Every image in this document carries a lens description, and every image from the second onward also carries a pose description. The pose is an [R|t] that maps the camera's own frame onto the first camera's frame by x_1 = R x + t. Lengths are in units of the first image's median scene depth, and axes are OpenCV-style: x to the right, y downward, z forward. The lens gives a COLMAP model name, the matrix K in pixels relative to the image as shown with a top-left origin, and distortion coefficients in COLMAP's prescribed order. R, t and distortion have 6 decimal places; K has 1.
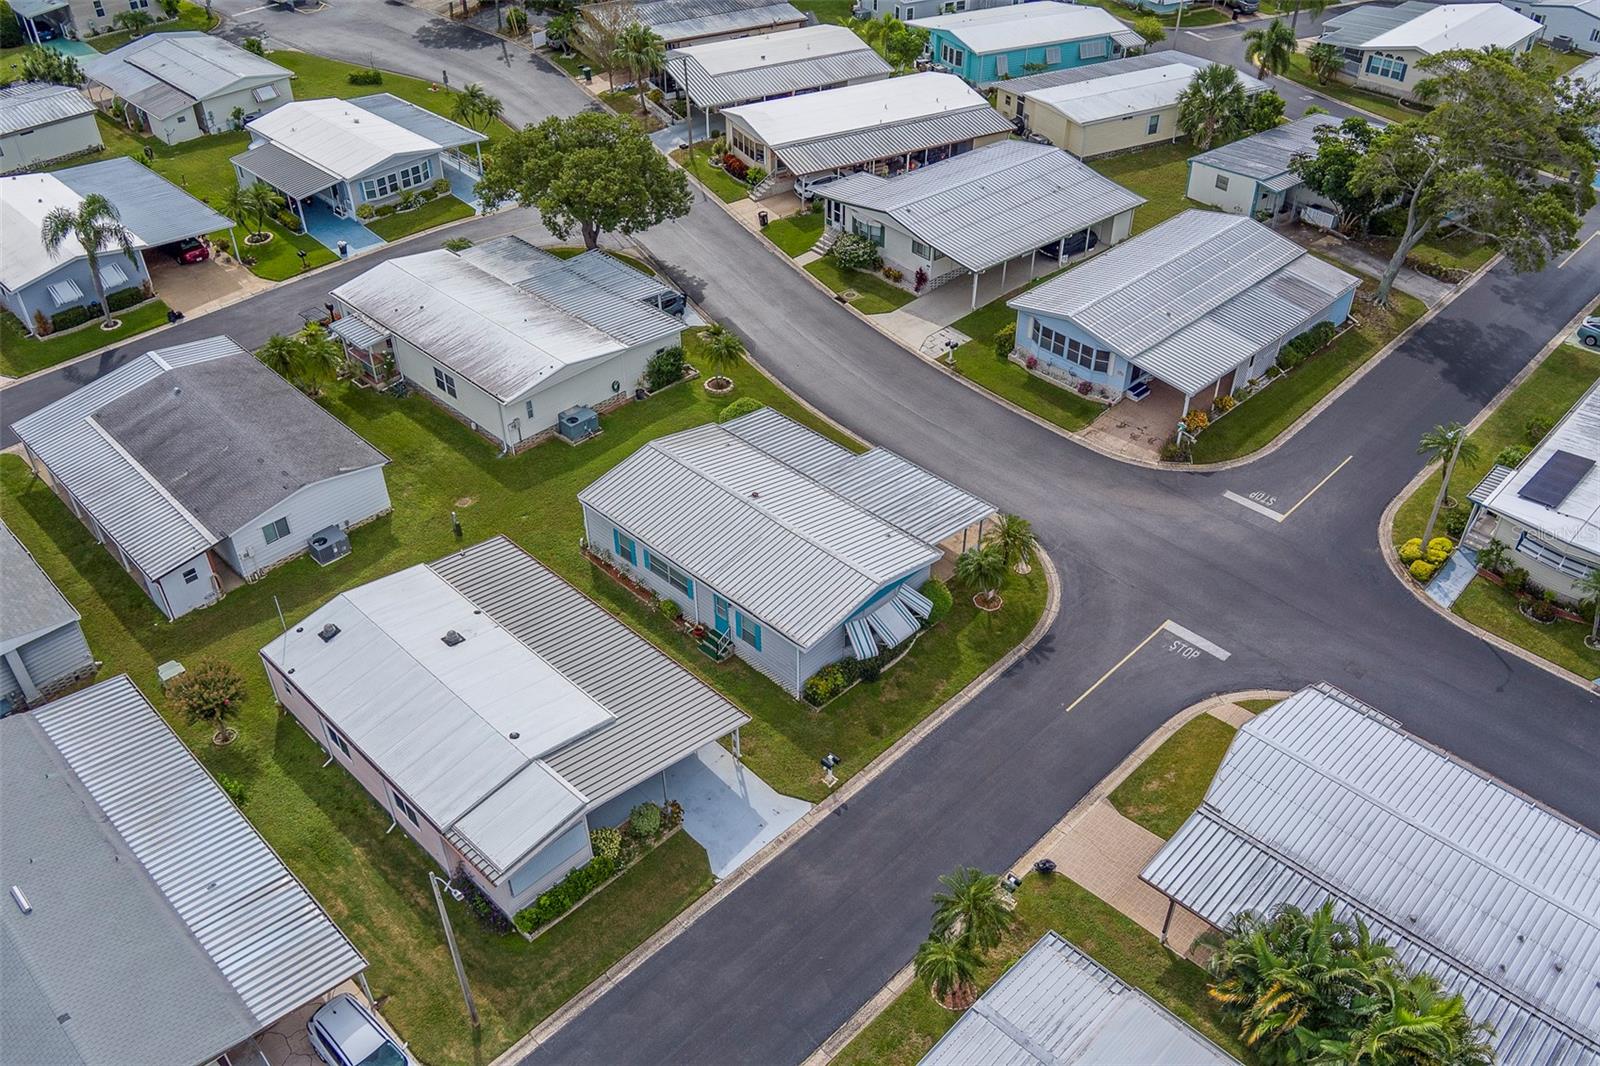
lens RADIAL K [[1304.1, 0, 801.6], [0, 1304.1, 537.5], [0, 0, 1]] dist [-0.069790, 0.024507]
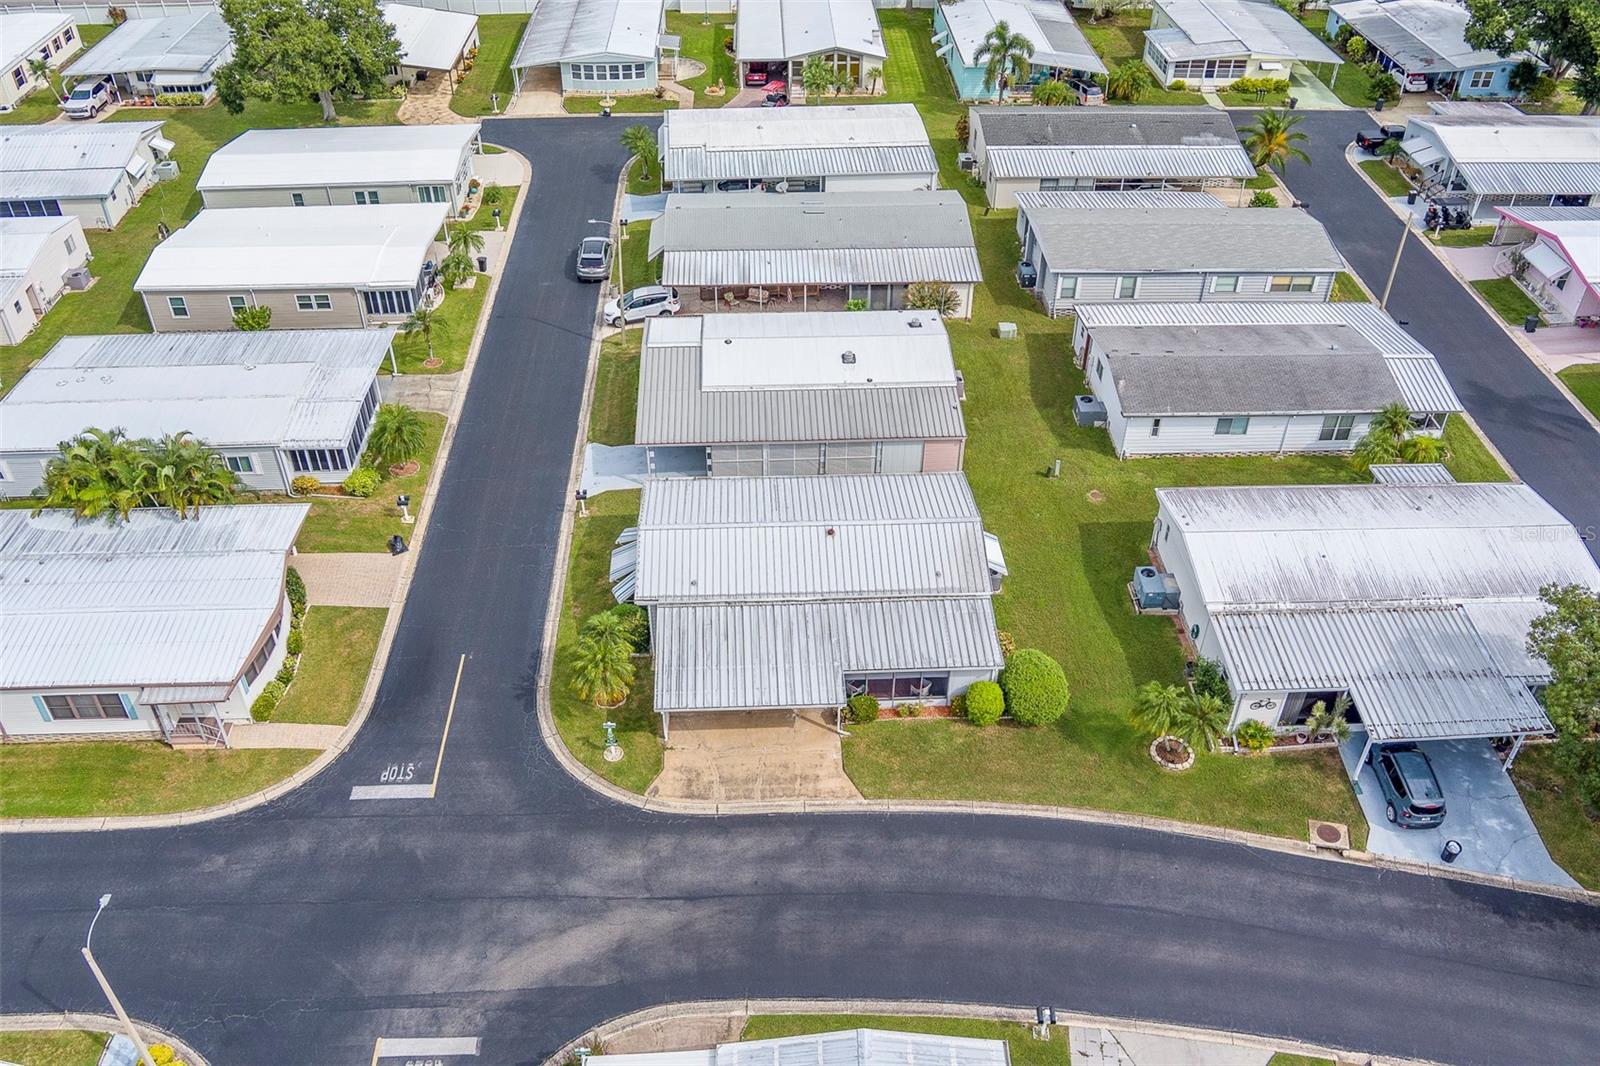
lens RADIAL K [[1304.1, 0, 799.4], [0, 1304.1, 536.8], [0, 0, 1]] dist [-0.069790, 0.024507]
pose [[-0.682990, 0.453754, -0.572392, 0.426852], [-0.452564, 0.352219, 0.819224, -0.649924], [0.573334, 0.818565, -0.035209, 0.831000]]
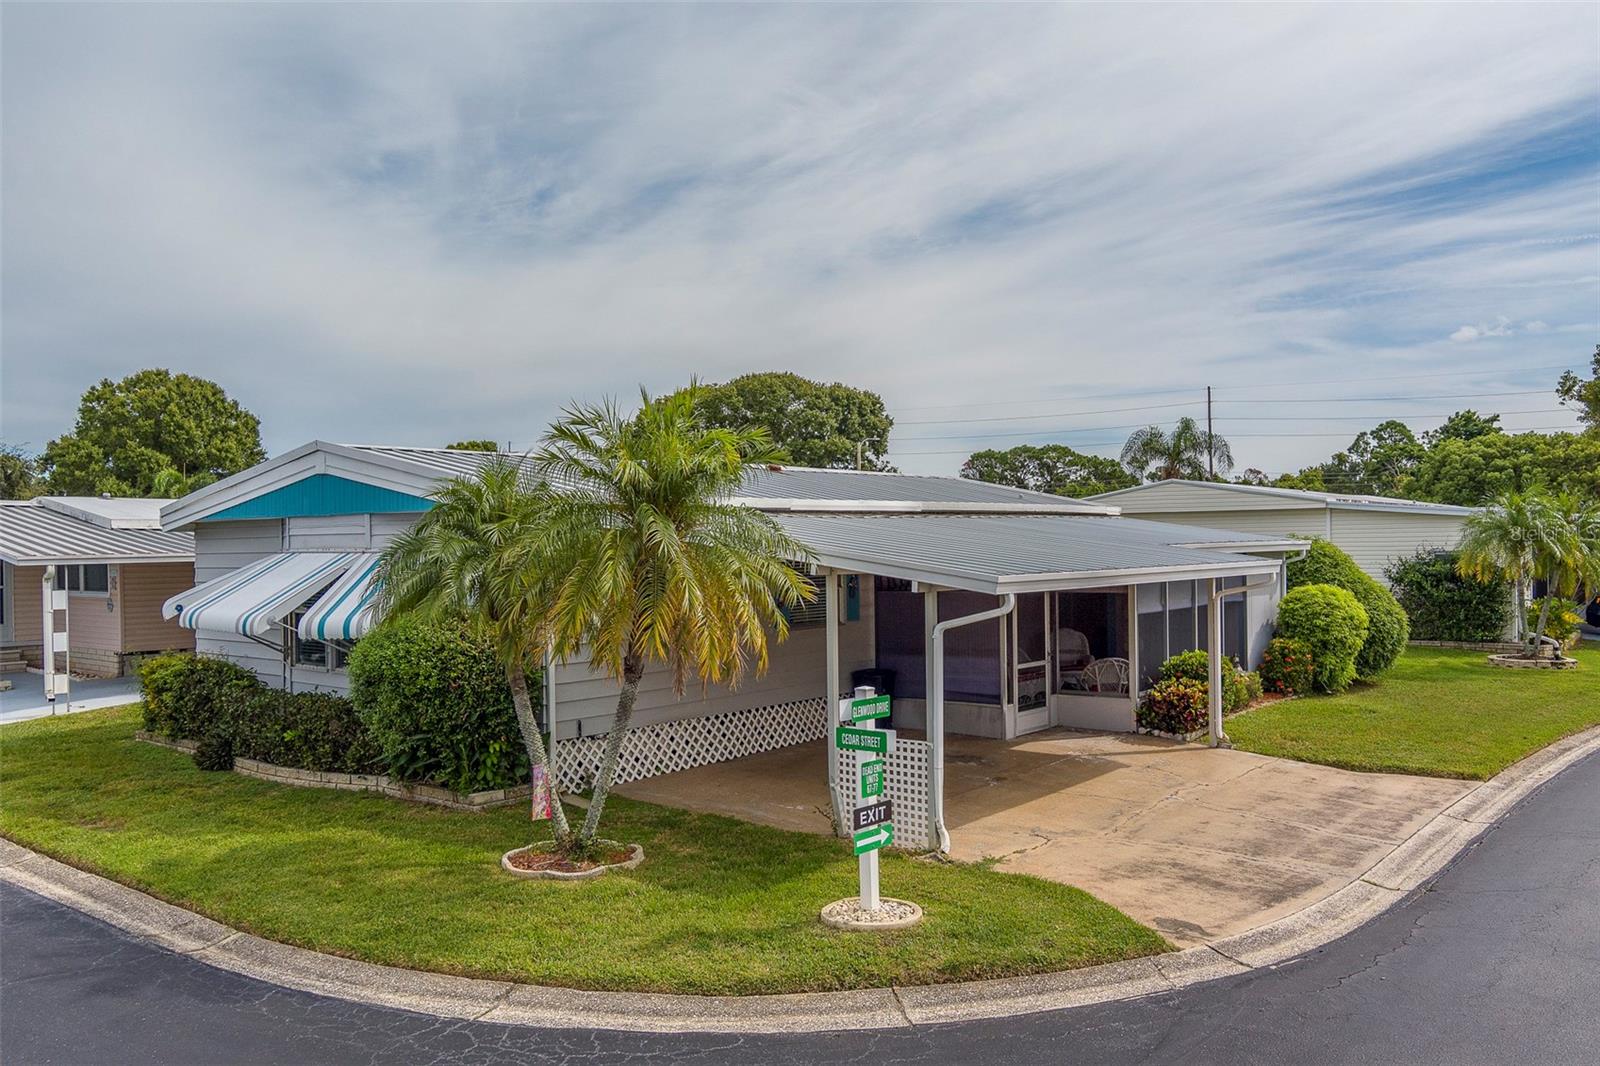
lens RADIAL K [[1304.1, 0, 799.0], [0, 1304.1, 531.7], [0, 0, 1]] dist [-0.069790, 0.024507]
pose [[0.091206, -0.012193, -0.995757, 0.280720], [-0.599073, 0.798081, -0.064644, 0.000817], [0.795483, 0.602427, 0.065486, 0.805178]]
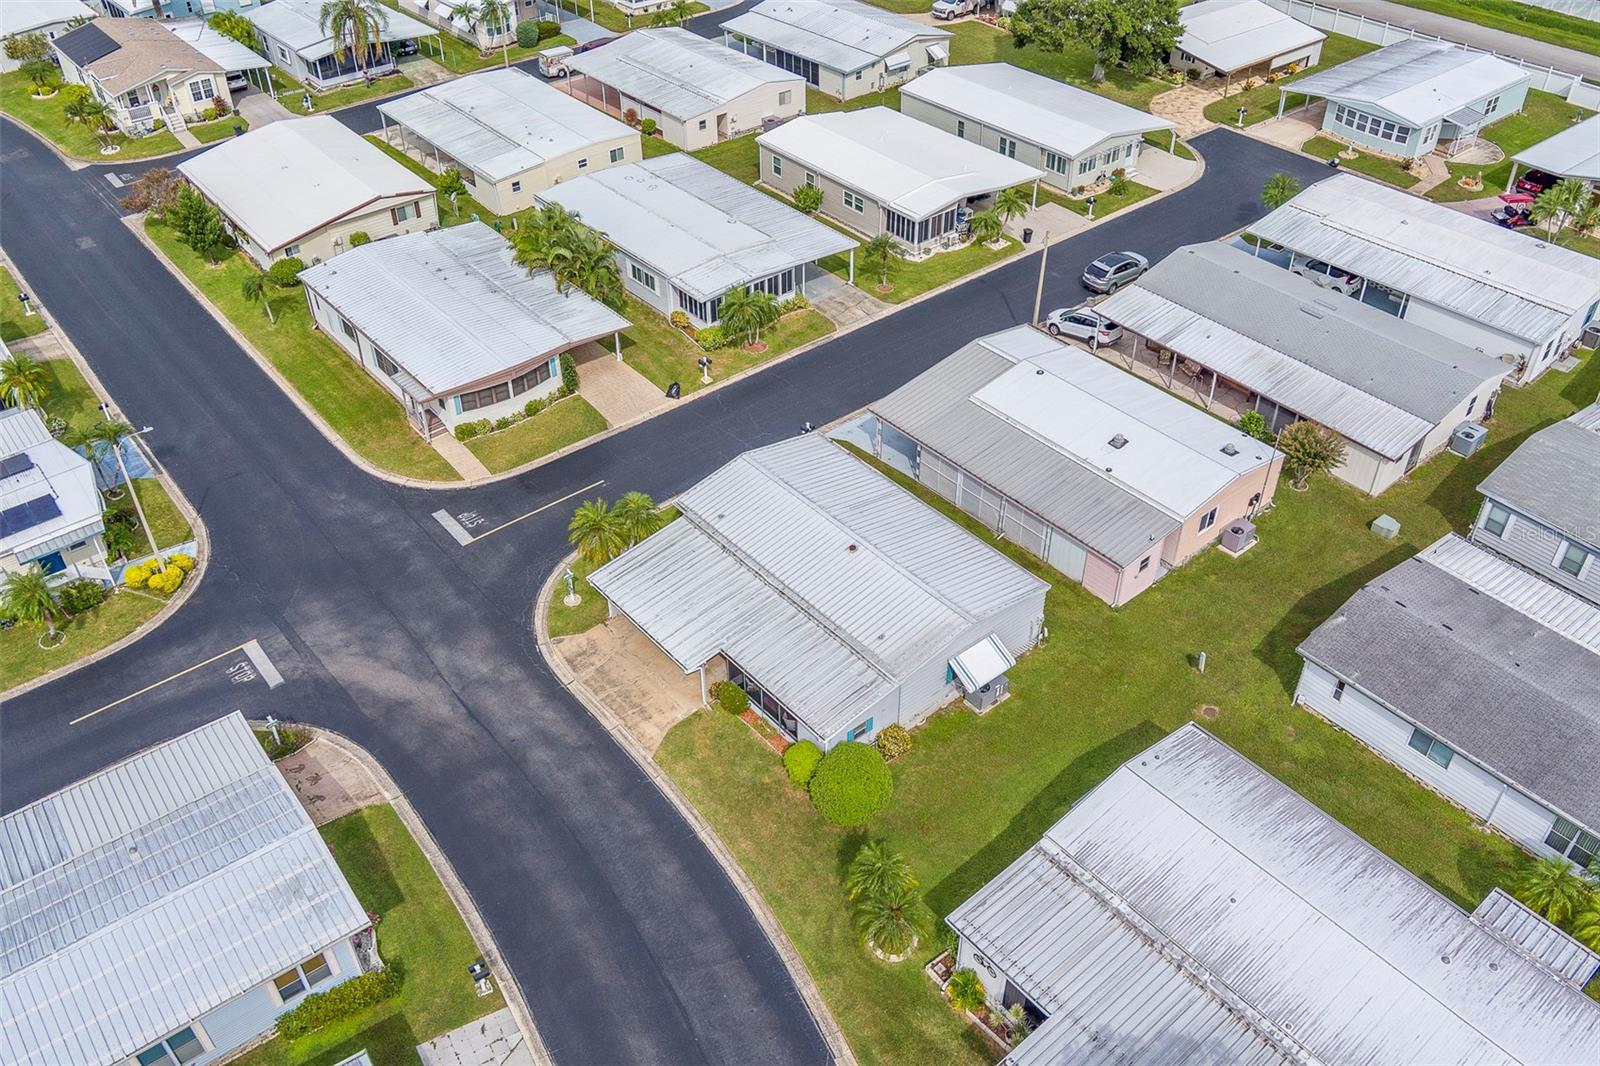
lens RADIAL K [[1304.1, 0, 796.2], [0, 1304.1, 535.6], [0, 0, 1]] dist [-0.069790, 0.024507]
pose [[-0.994466, -0.058323, 0.087385, -0.061680], [0.071684, 0.231397, 0.970215, -0.757971], [-0.076807, 0.971110, -0.225935, 0.977036]]
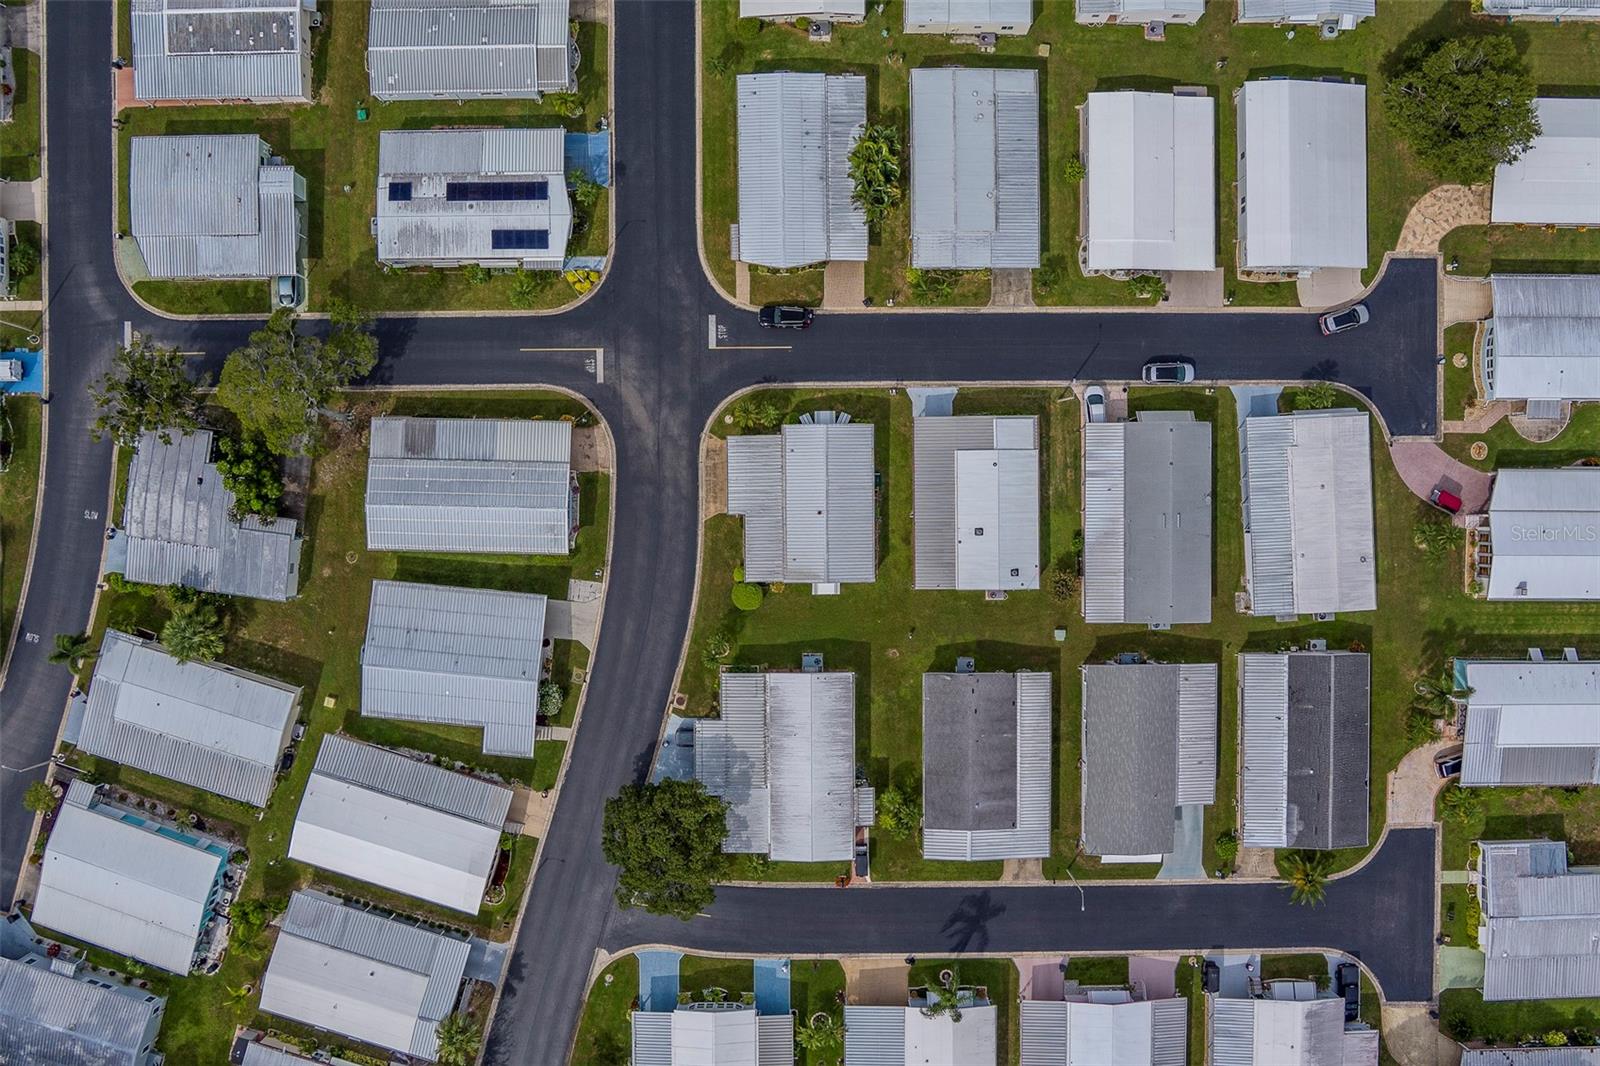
lens RADIAL K [[1304.1, 0, 800.6], [0, 1304.1, 544.7], [0, 0, 1]] dist [-0.069790, 0.024507]
pose [[-0.705732, -0.708266, -0.017379, -0.011758], [0.437630, -0.455093, 0.775481, -1.355792], [-0.557156, 0.539676, 0.631131, -0.210225]]
